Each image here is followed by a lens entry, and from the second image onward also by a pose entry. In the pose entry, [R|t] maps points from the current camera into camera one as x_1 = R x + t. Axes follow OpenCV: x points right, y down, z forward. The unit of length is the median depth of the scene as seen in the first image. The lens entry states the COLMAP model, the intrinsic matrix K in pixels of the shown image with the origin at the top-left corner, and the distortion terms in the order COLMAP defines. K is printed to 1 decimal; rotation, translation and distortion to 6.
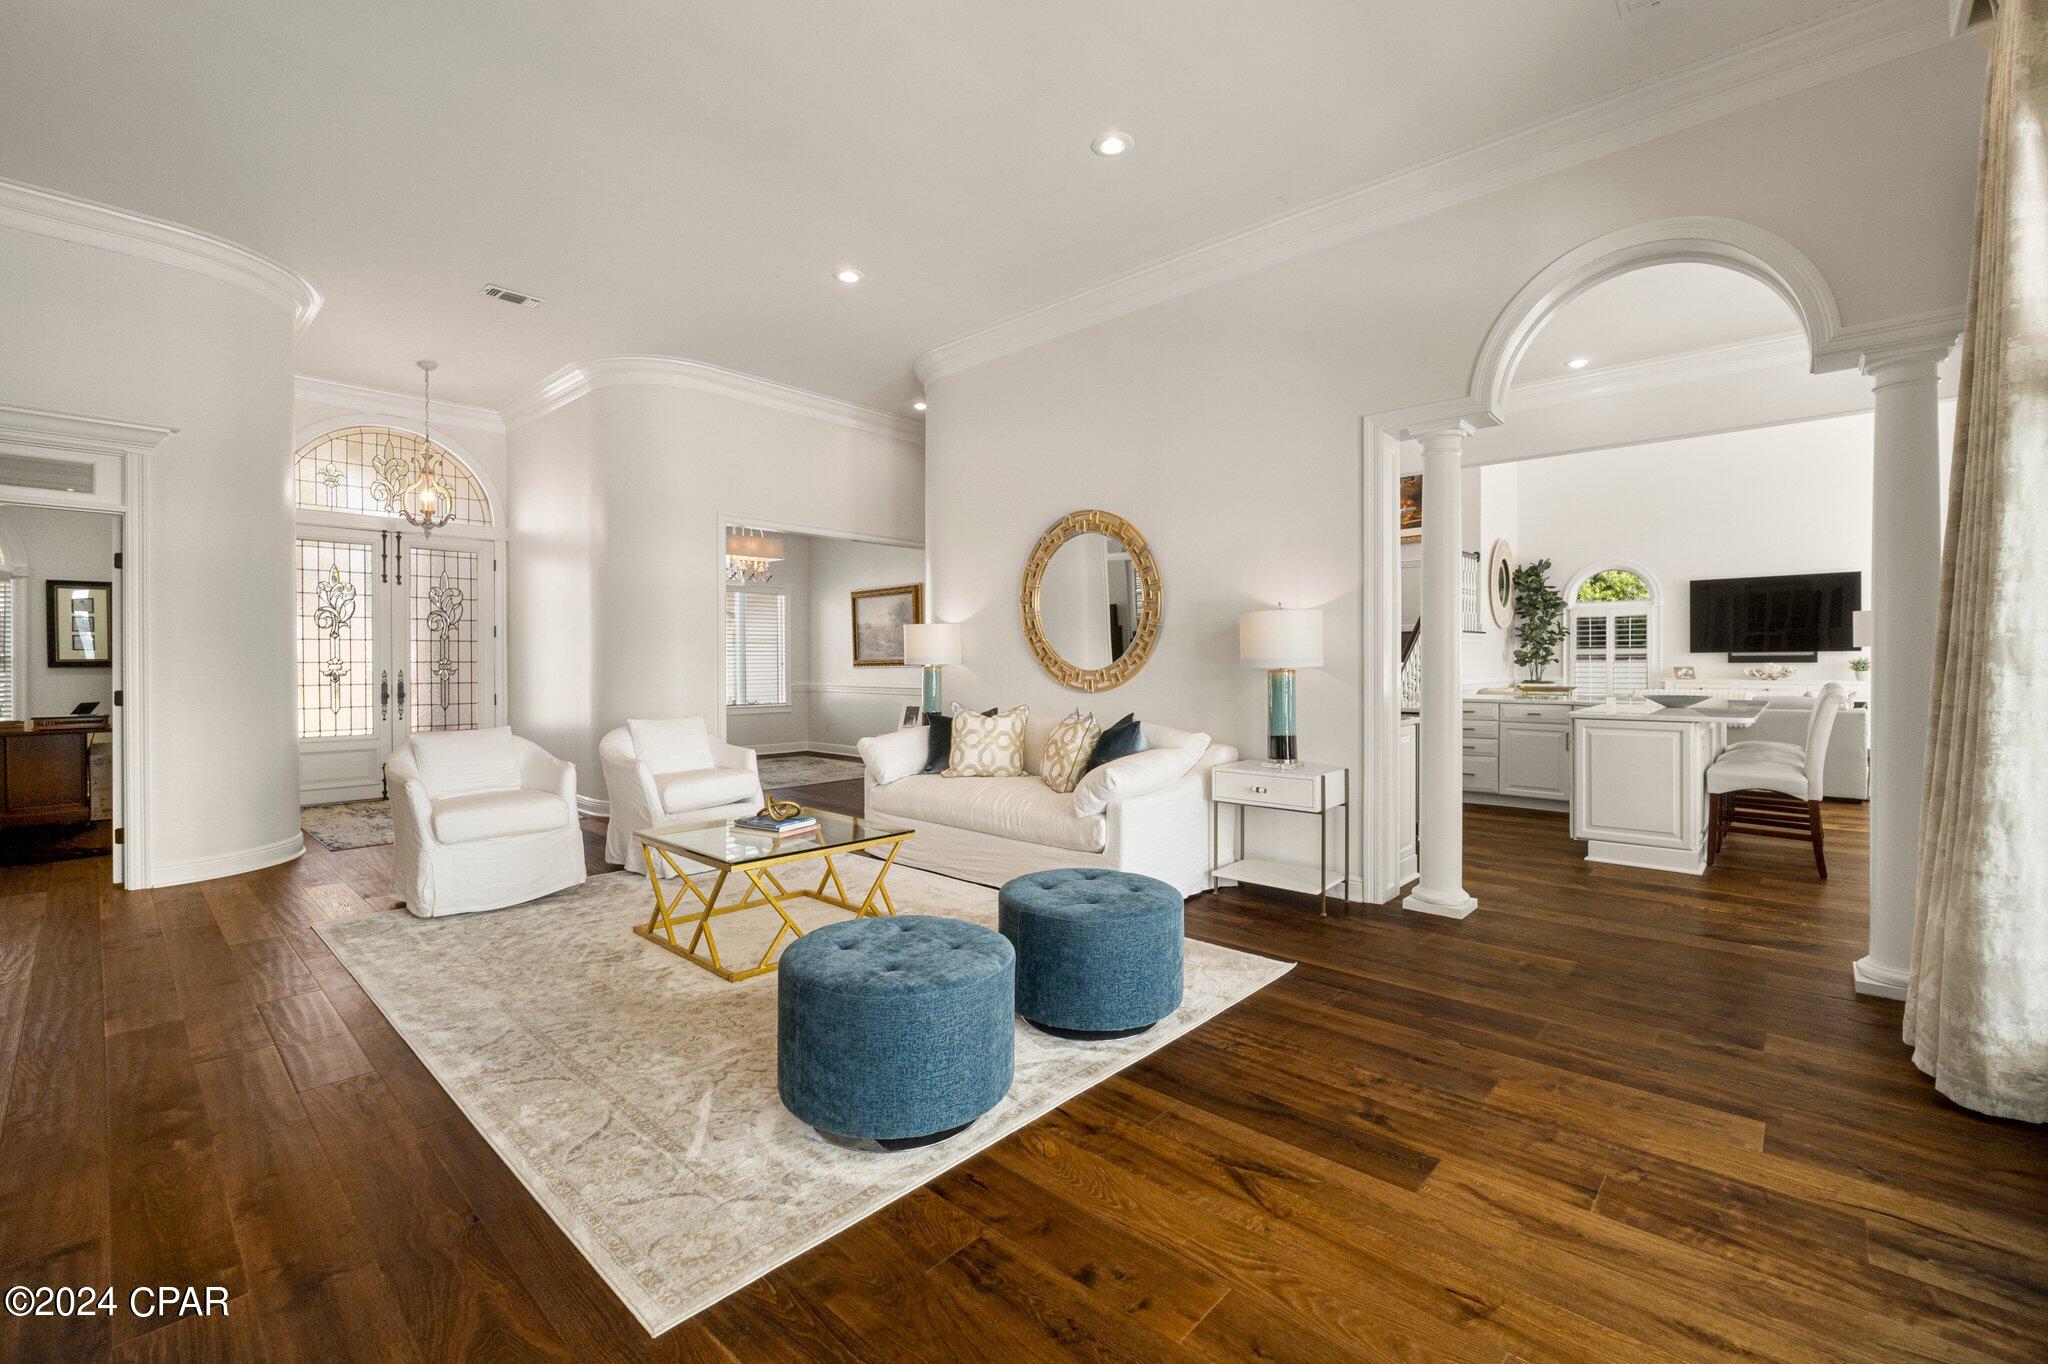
lens RADIAL K [[870.3, 0, 1026.8], [0, 870.3, 669.4], [0, 0, 1]] dist [-0.003979, -0.000611]
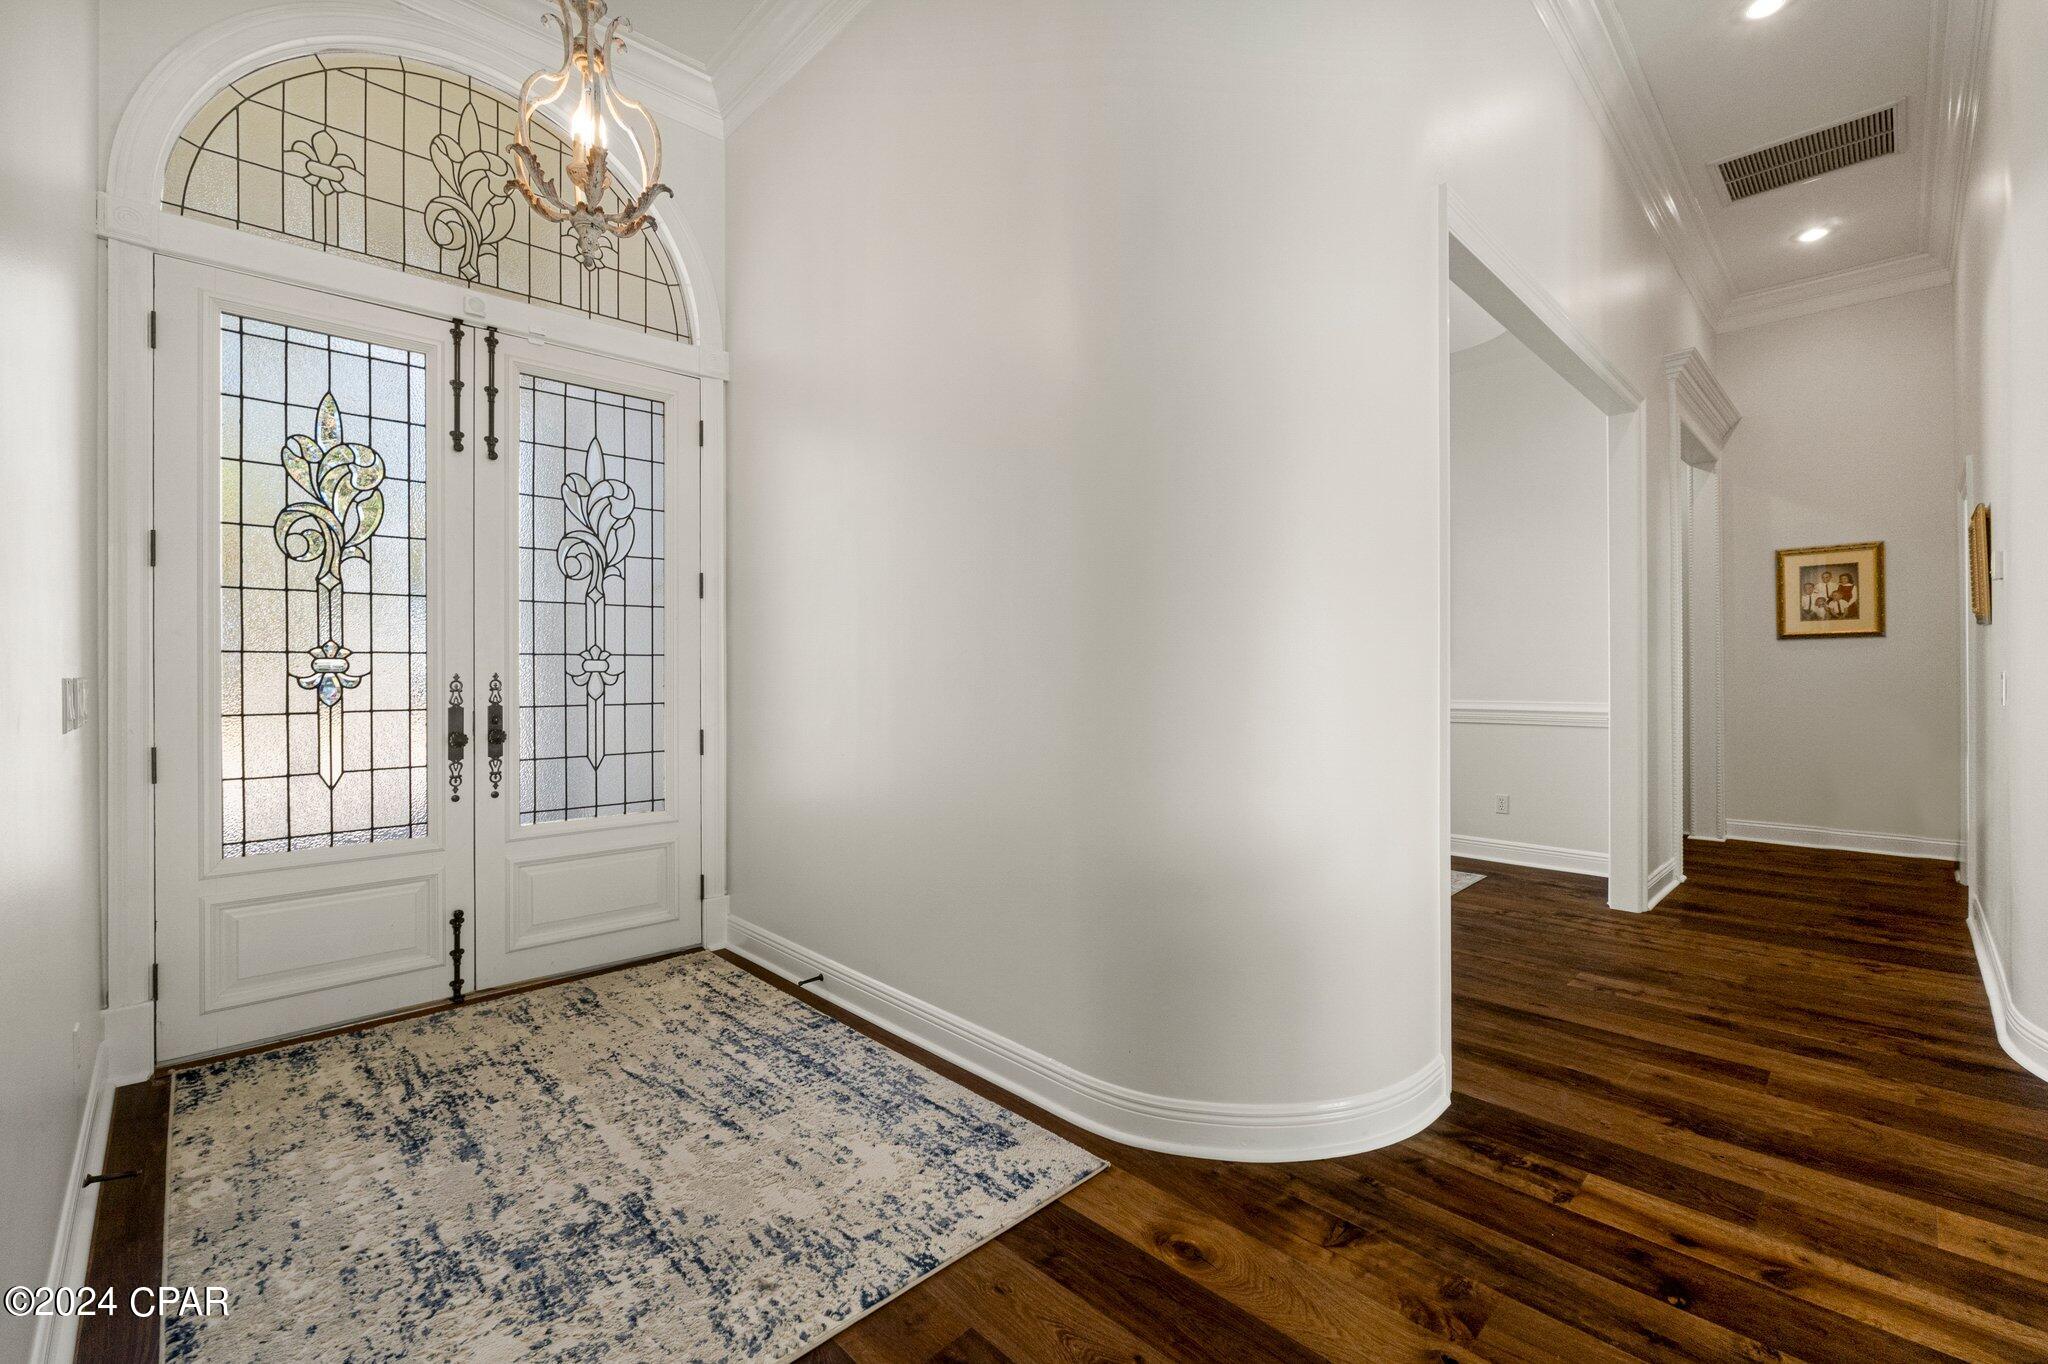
lens RADIAL K [[870.3, 0, 1022.7], [0, 870.3, 669.3], [0, 0, 1]] dist [-0.003979, -0.000611]
pose [[0.996828, -0.001755, -0.079571, -0.458954], [0.001085, 0.999964, -0.008466, 0.002600], [0.079583, 0.008353, 0.996793, 0.637125]]
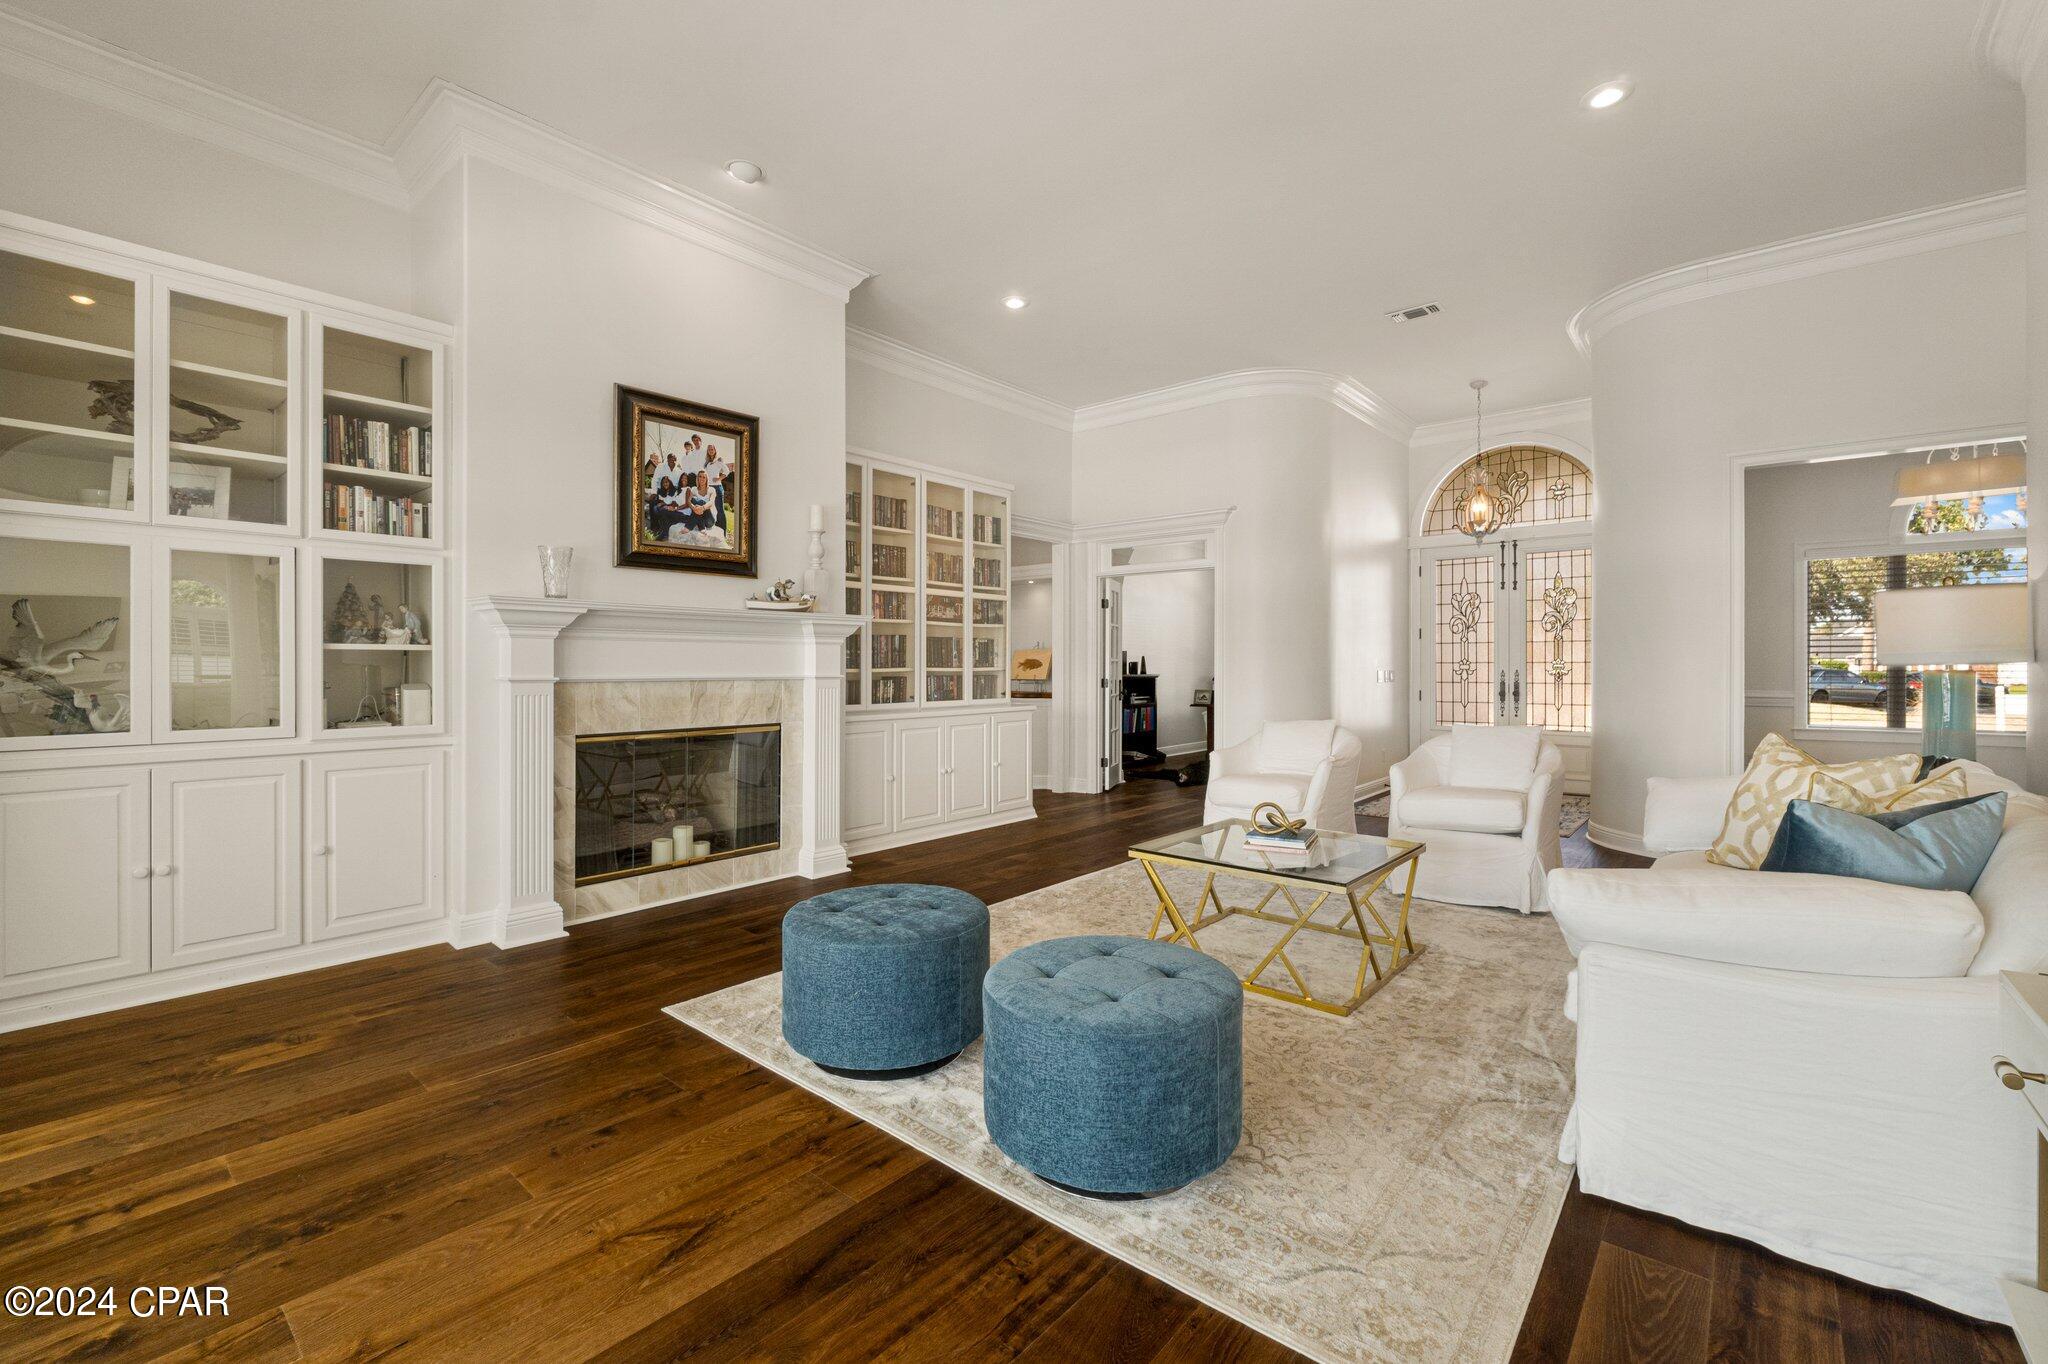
lens RADIAL K [[870.3, 0, 1033.5], [0, 870.3, 670.0], [0, 0, 1]] dist [-0.003979, -0.000611]
pose [[0.035475, 0.008506, -0.999334, 0.332325], [-0.009711, 0.999920, 0.008166, -0.002161], [0.999323, 0.009415, 0.035554, 0.380669]]
